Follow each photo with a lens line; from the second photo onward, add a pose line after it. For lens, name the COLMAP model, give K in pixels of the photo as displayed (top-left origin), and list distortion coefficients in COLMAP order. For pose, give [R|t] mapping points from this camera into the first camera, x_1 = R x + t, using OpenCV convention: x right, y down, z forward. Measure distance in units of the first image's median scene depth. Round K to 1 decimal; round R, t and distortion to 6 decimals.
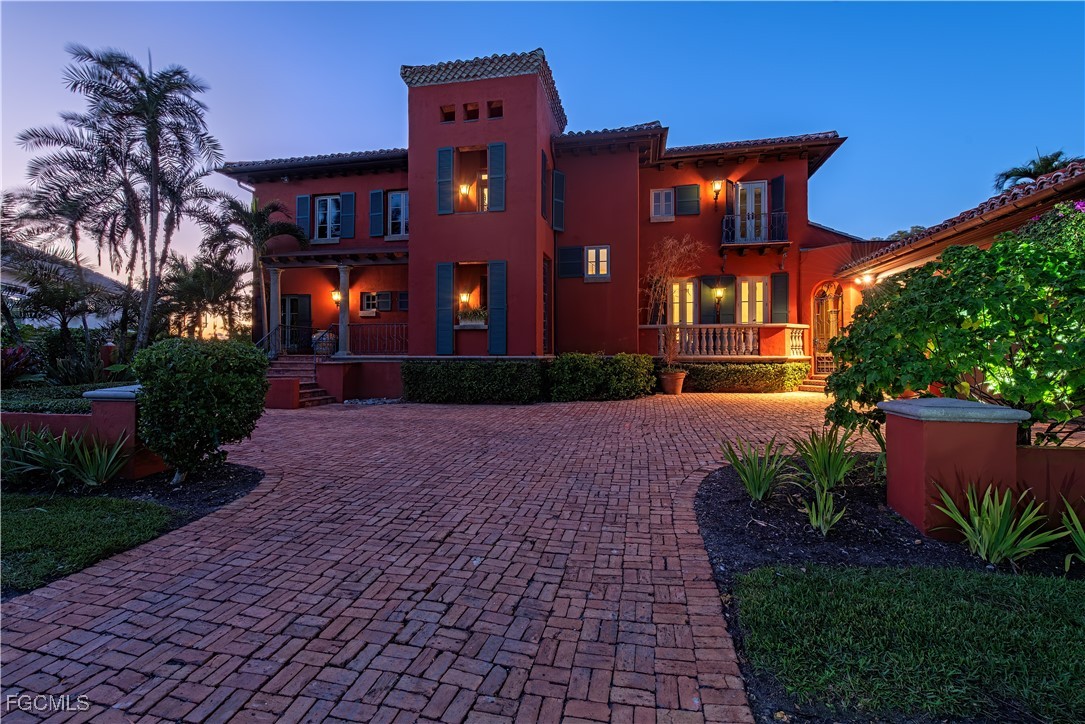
lens RADIAL K [[475.7, 0, 539.8], [0, 475.7, 355.7], [0, 0, 1]] dist [0.014293, -0.000403]
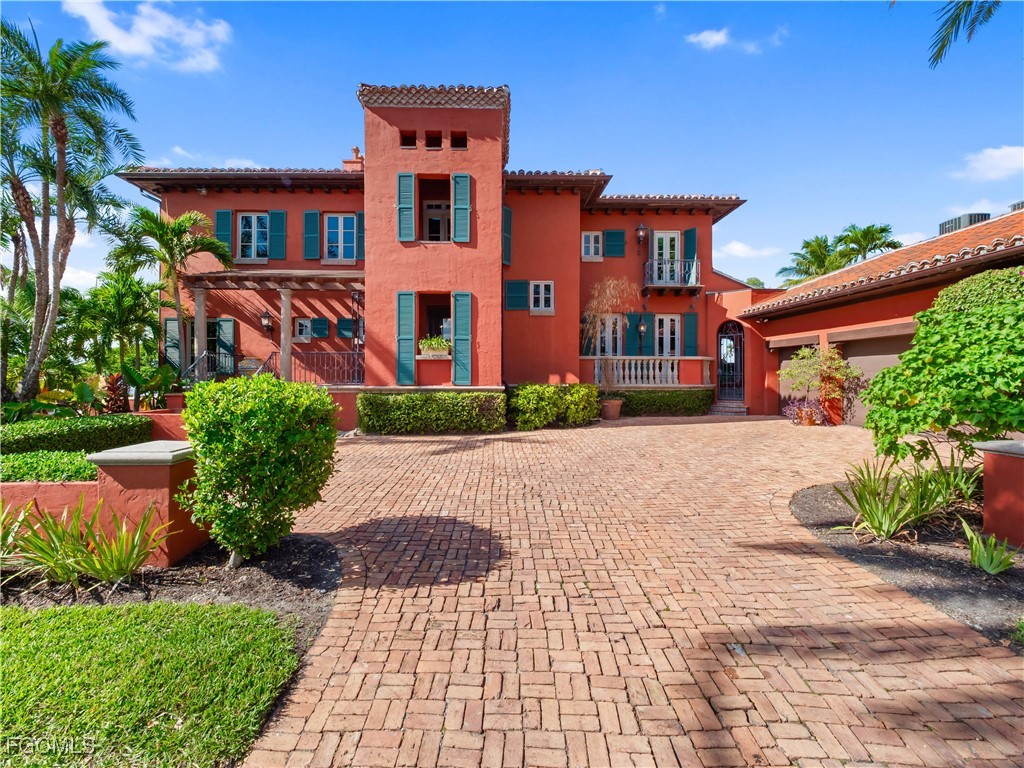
lens RADIAL K [[434.4, 0, 514.0], [0, 434.4, 384.1], [0, 0, 1]] dist [-0.006903, 0.000509]
pose [[0.975241, -0.003259, 0.221122, -0.179098], [0.000089, 0.999897, 0.014345, -0.017582], [-0.221146, -0.013970, 0.975141, 0.081866]]
